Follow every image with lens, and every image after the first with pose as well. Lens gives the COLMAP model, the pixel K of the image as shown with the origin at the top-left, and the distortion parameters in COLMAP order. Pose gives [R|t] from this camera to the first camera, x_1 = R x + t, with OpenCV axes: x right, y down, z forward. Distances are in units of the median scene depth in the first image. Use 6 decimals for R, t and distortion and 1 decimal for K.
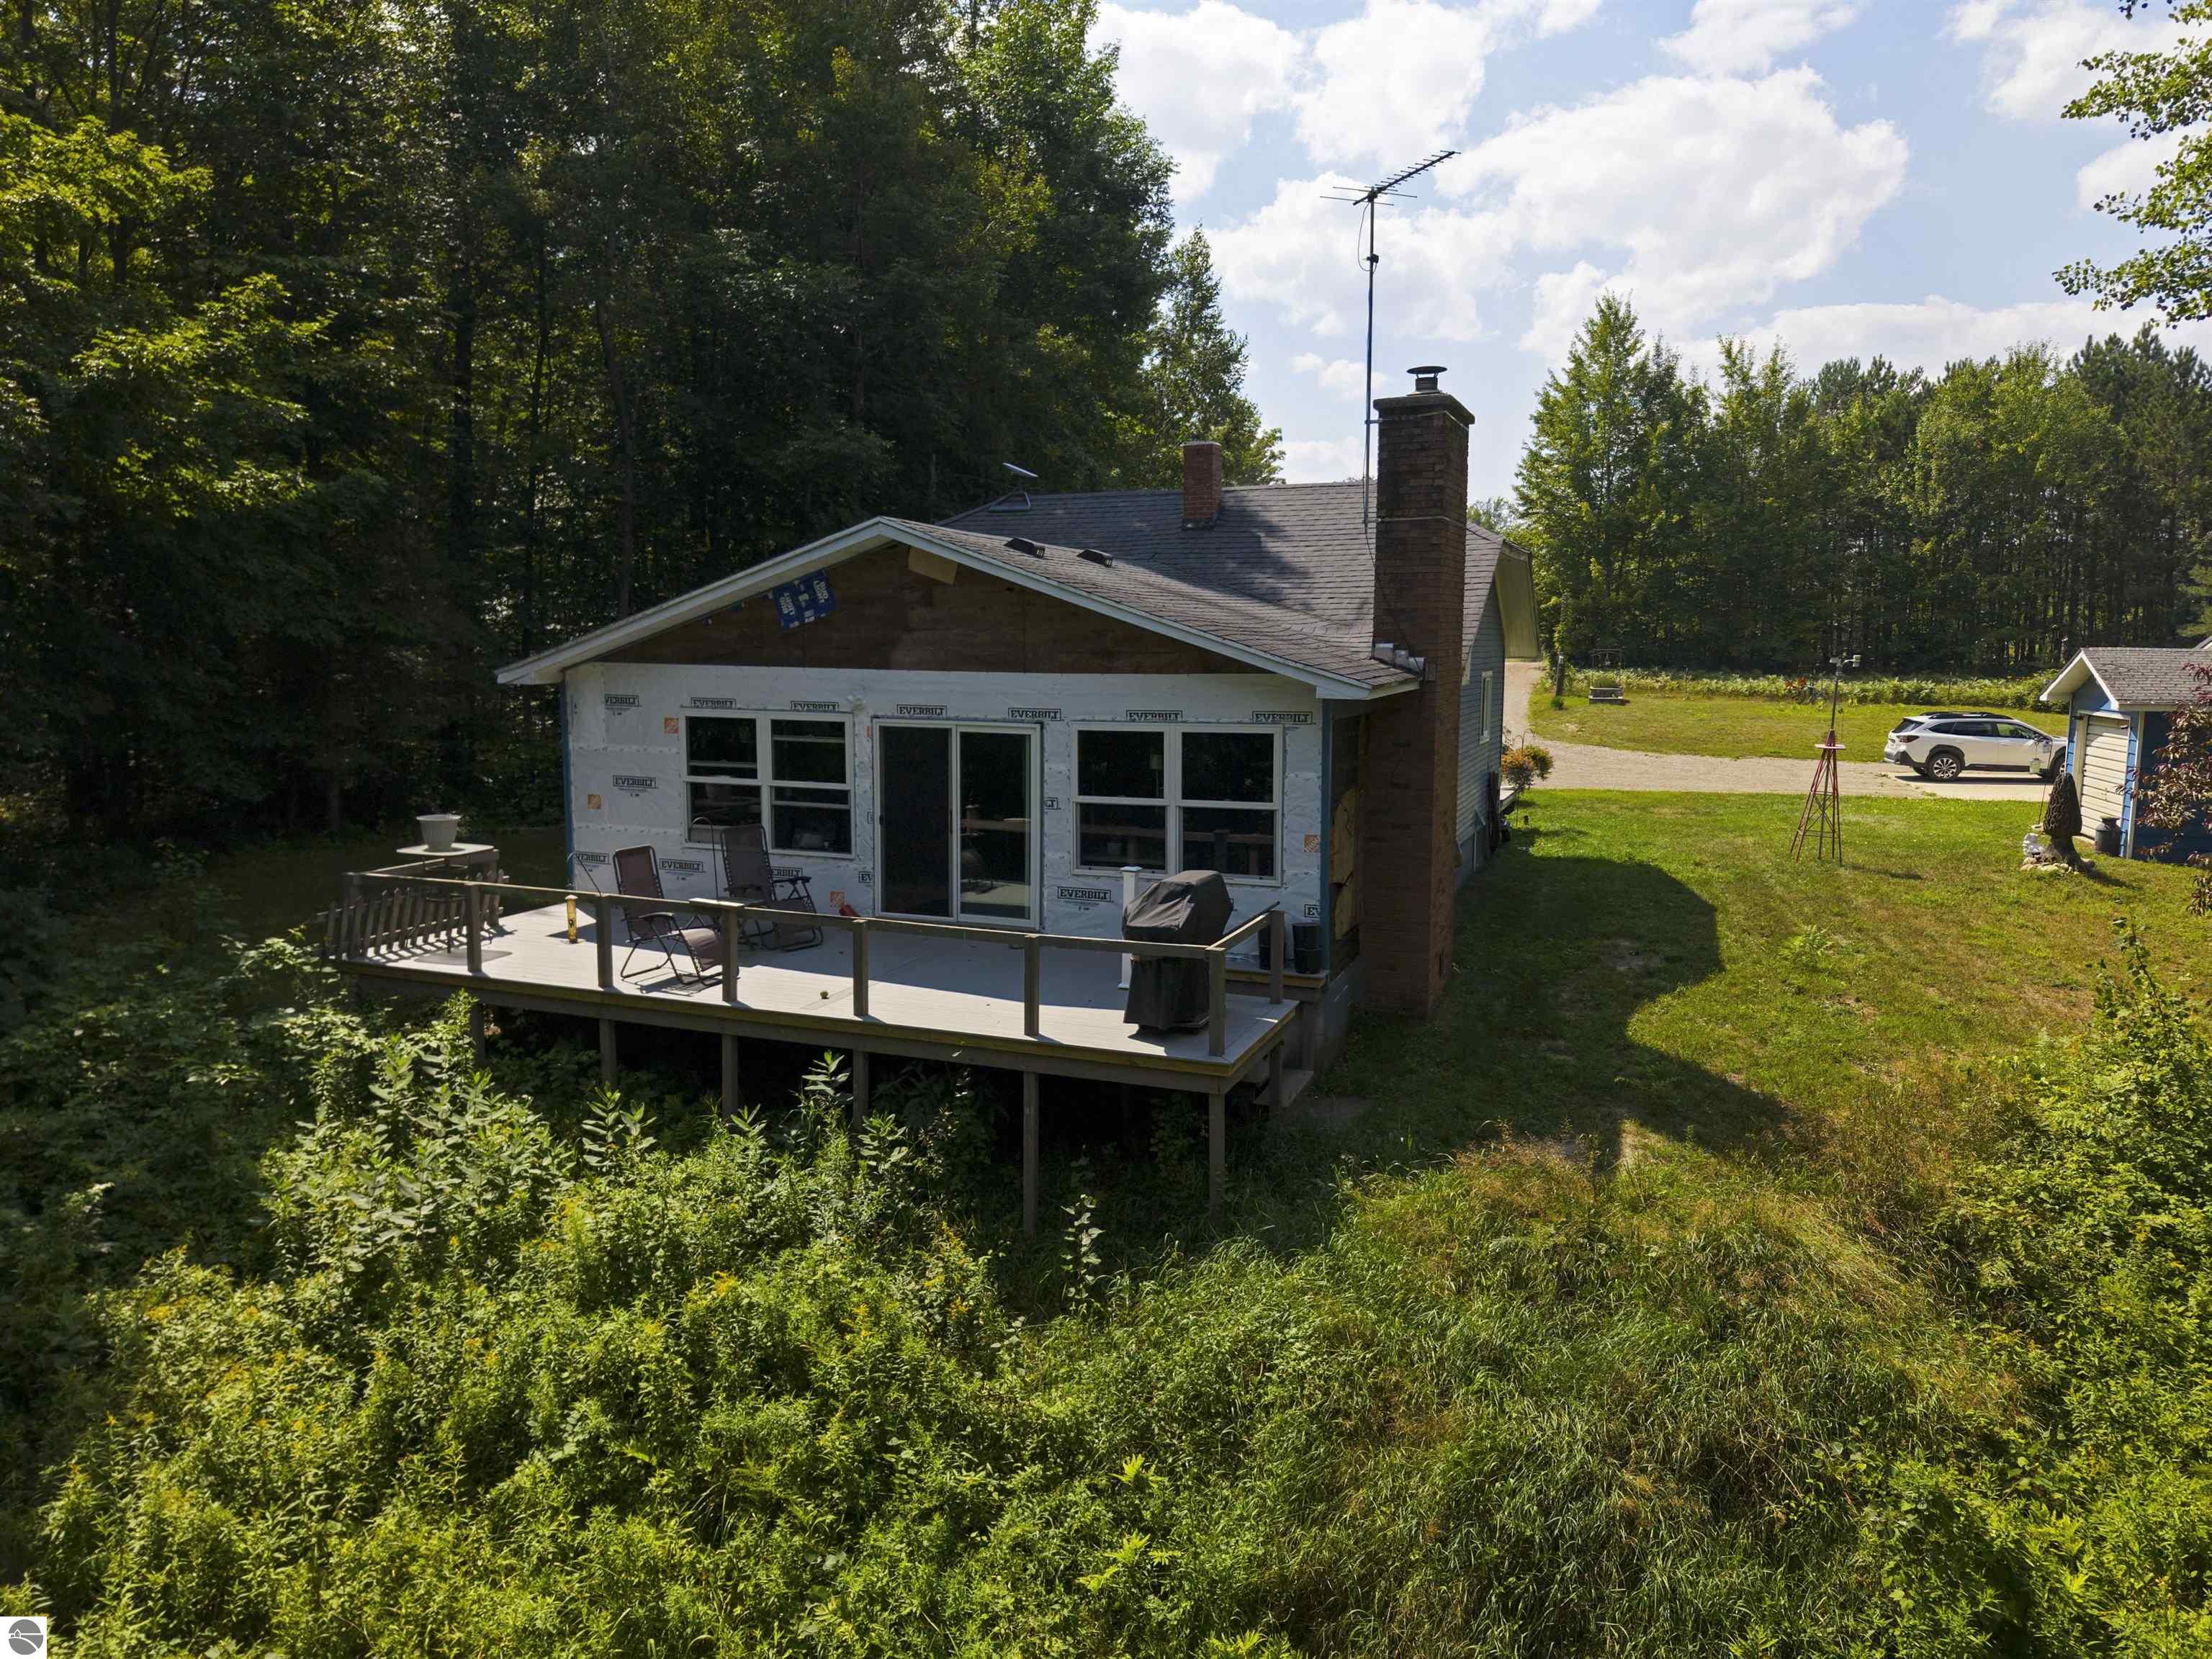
lens RADIAL K [[1484.6, 0, 1100.8], [0, 1484.6, 813.4], [0, 0, 1]] dist [0.007290, -0.001092]
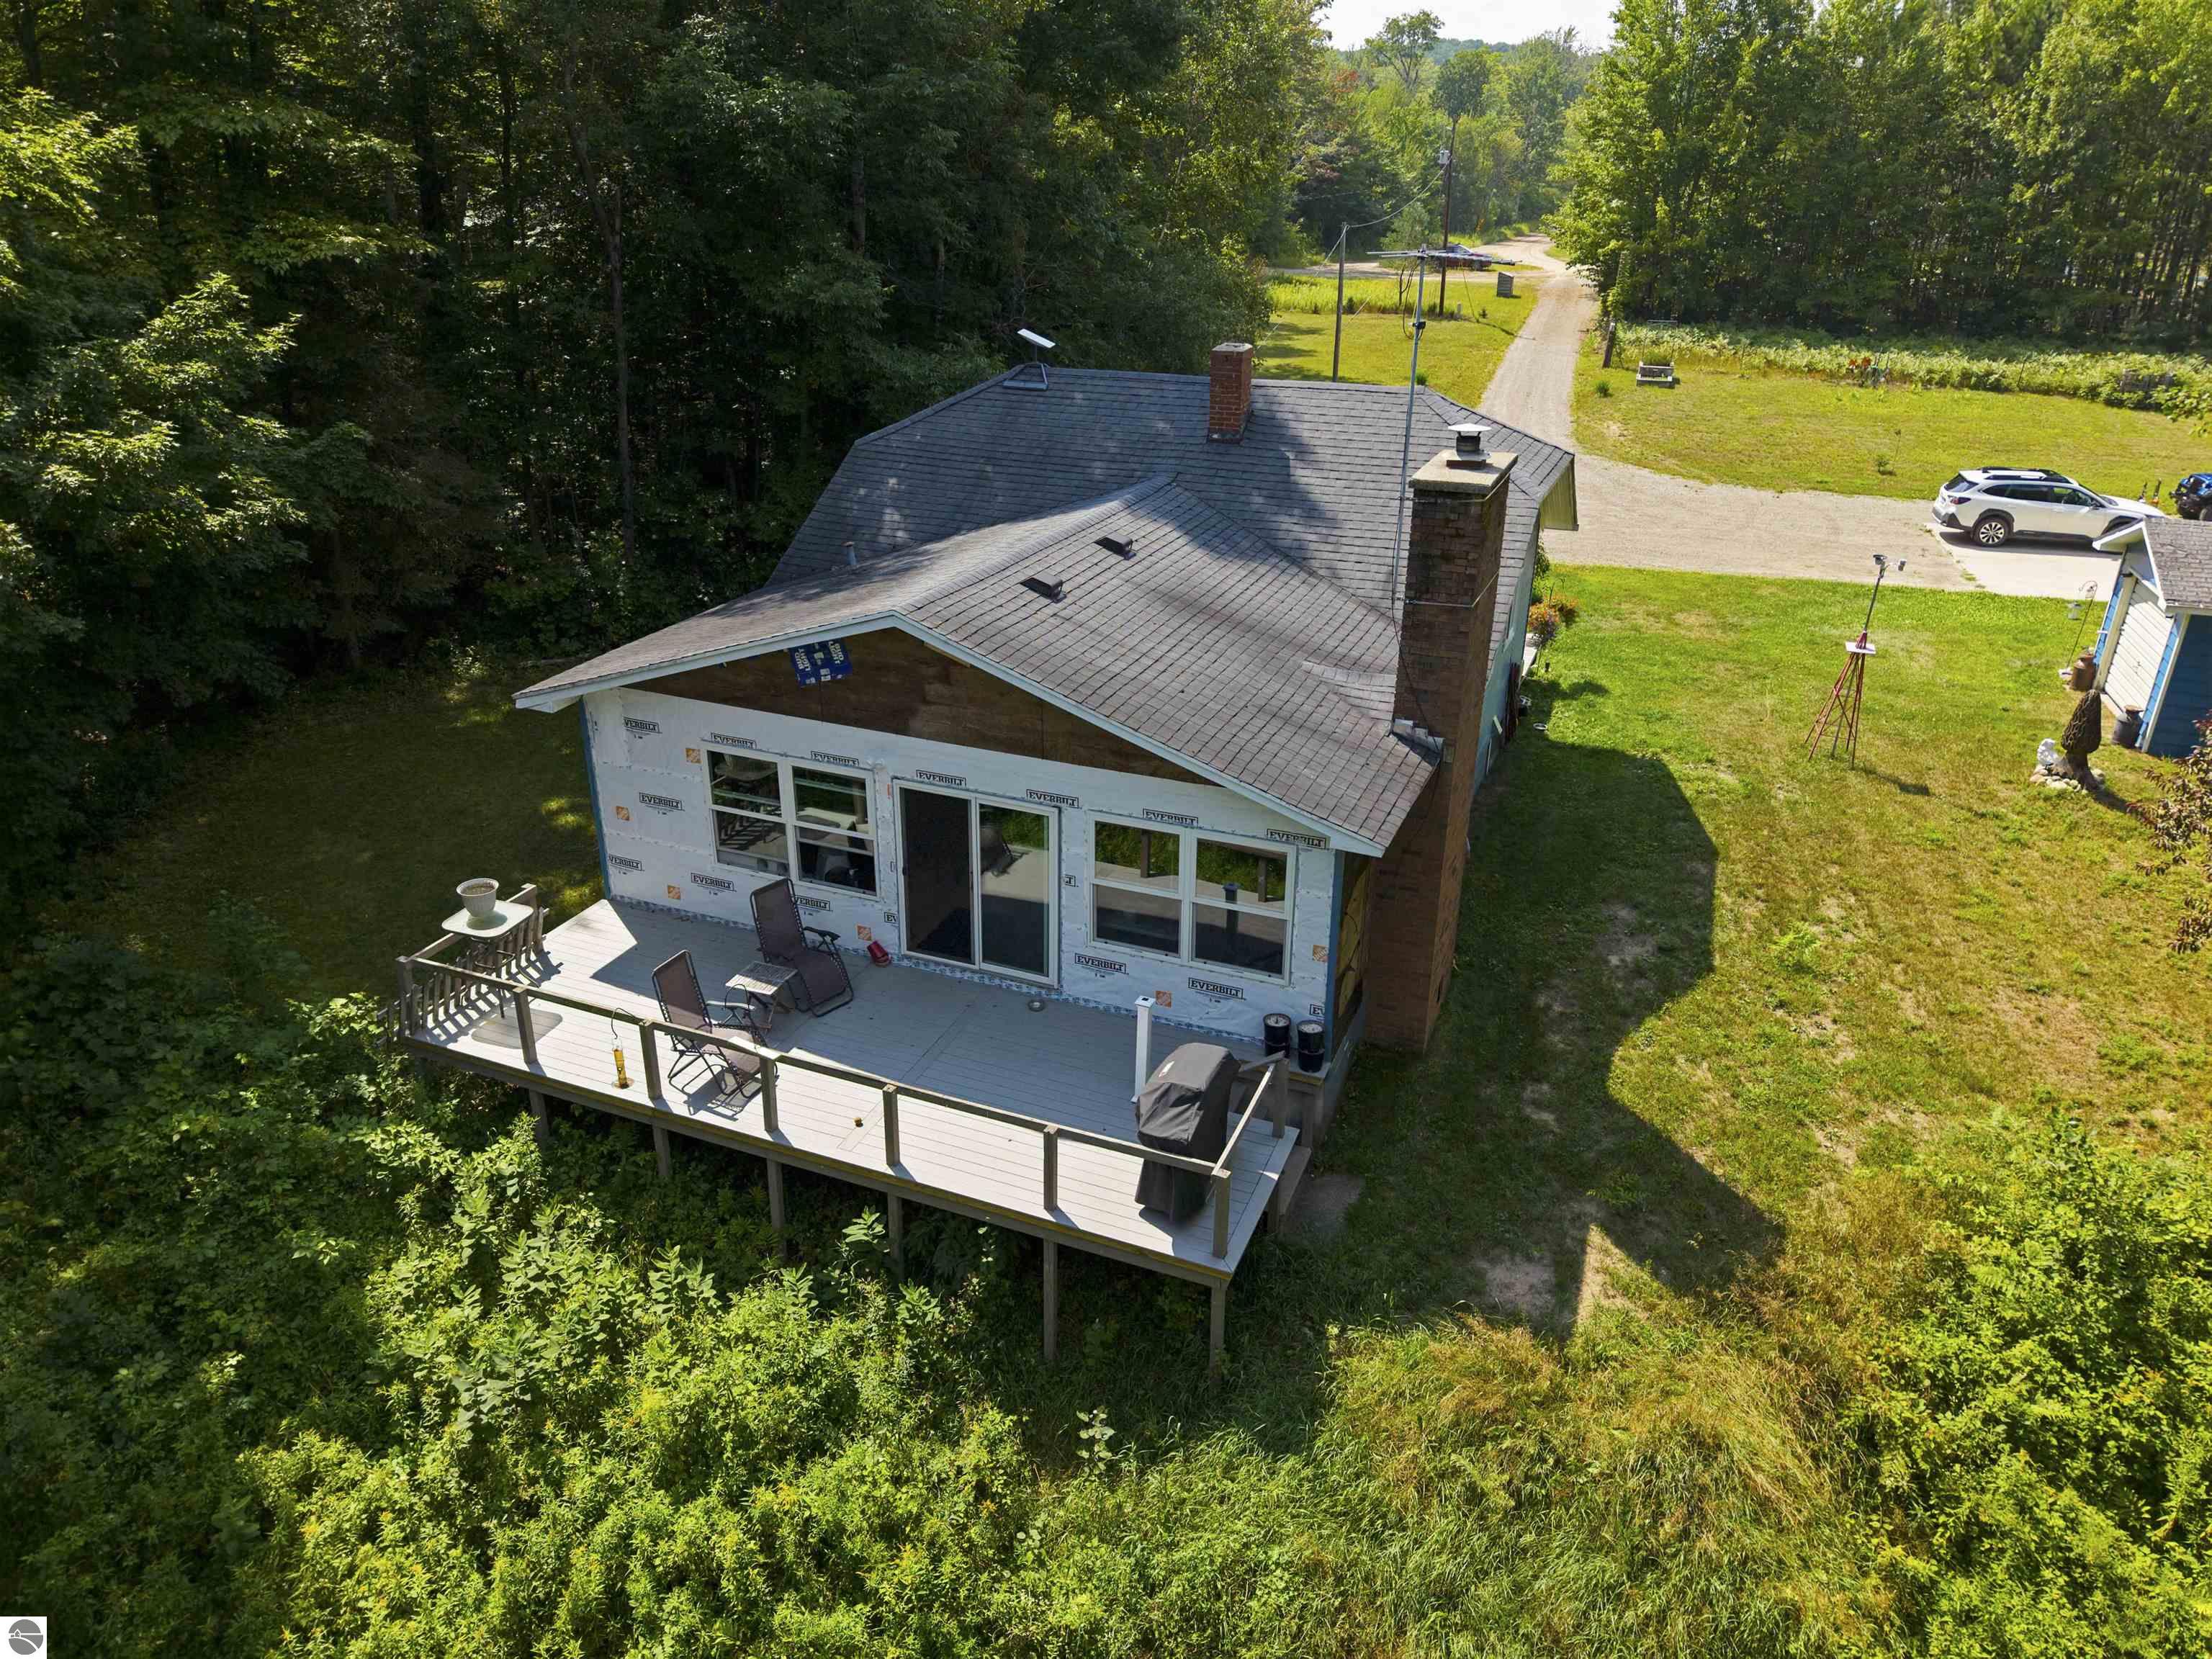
lens RADIAL K [[1484.6, 0, 1100.8], [0, 1484.6, 813.4], [0, 0, 1]] dist [0.007290, -0.001092]
pose [[0.999883, 0.010277, -0.011364, -0.000271], [-0.006554, 0.957285, 0.289071, -0.341385], [0.013849, -0.288963, 0.957240, 0.028924]]
